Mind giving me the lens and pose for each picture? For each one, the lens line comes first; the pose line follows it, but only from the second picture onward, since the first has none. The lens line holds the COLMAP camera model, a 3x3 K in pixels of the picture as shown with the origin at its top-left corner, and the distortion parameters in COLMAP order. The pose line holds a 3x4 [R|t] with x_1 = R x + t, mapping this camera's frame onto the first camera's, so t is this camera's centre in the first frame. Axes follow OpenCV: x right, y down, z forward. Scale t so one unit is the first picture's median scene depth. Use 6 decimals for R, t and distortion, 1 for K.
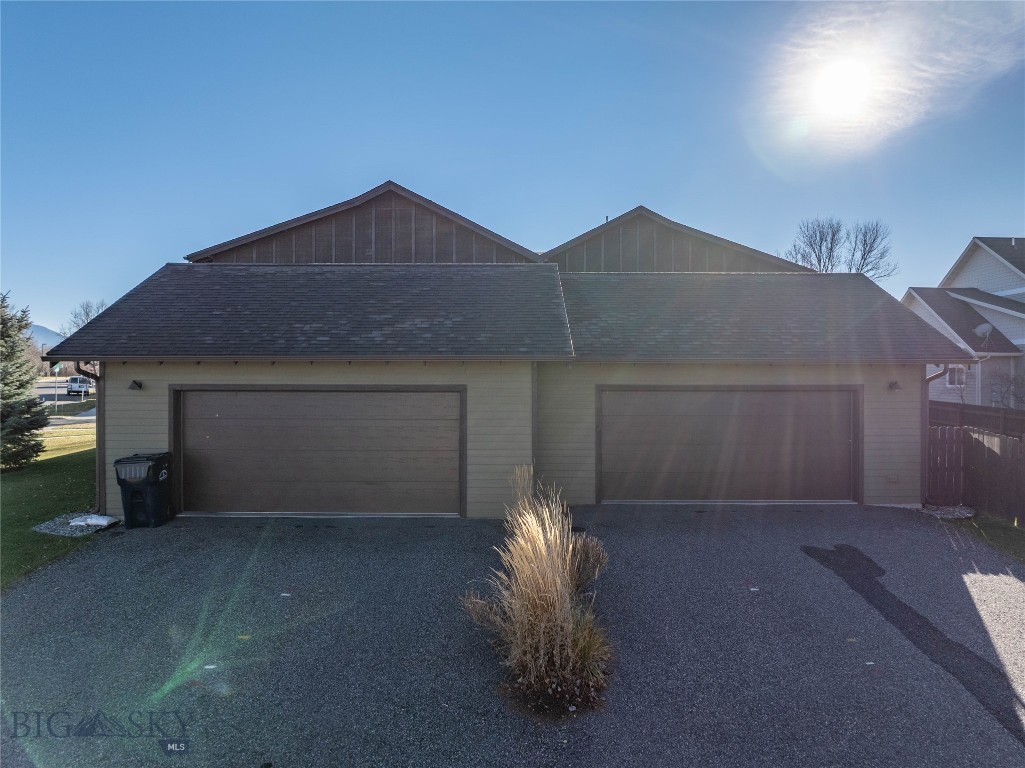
lens RADIAL K [[719.1, 0, 522.0], [0, 719.1, 382.4], [0, 0, 1]] dist [-0.042536, 0.007420]
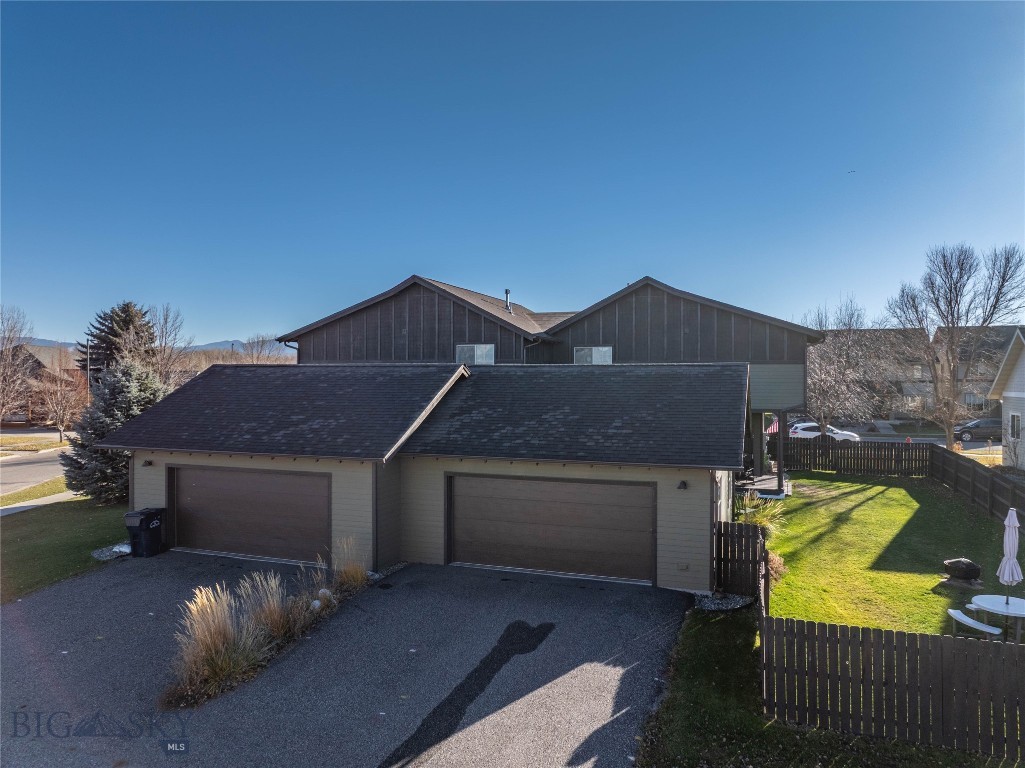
lens RADIAL K [[719.1, 0, 522.0], [0, 719.1, 382.4], [0, 0, 1]] dist [-0.042536, 0.007420]
pose [[0.939488, 0.003105, -0.342566, 0.671847], [-0.003853, 0.999991, -0.001504, -0.154555], [0.342559, 0.002733, 0.939492, -0.158054]]
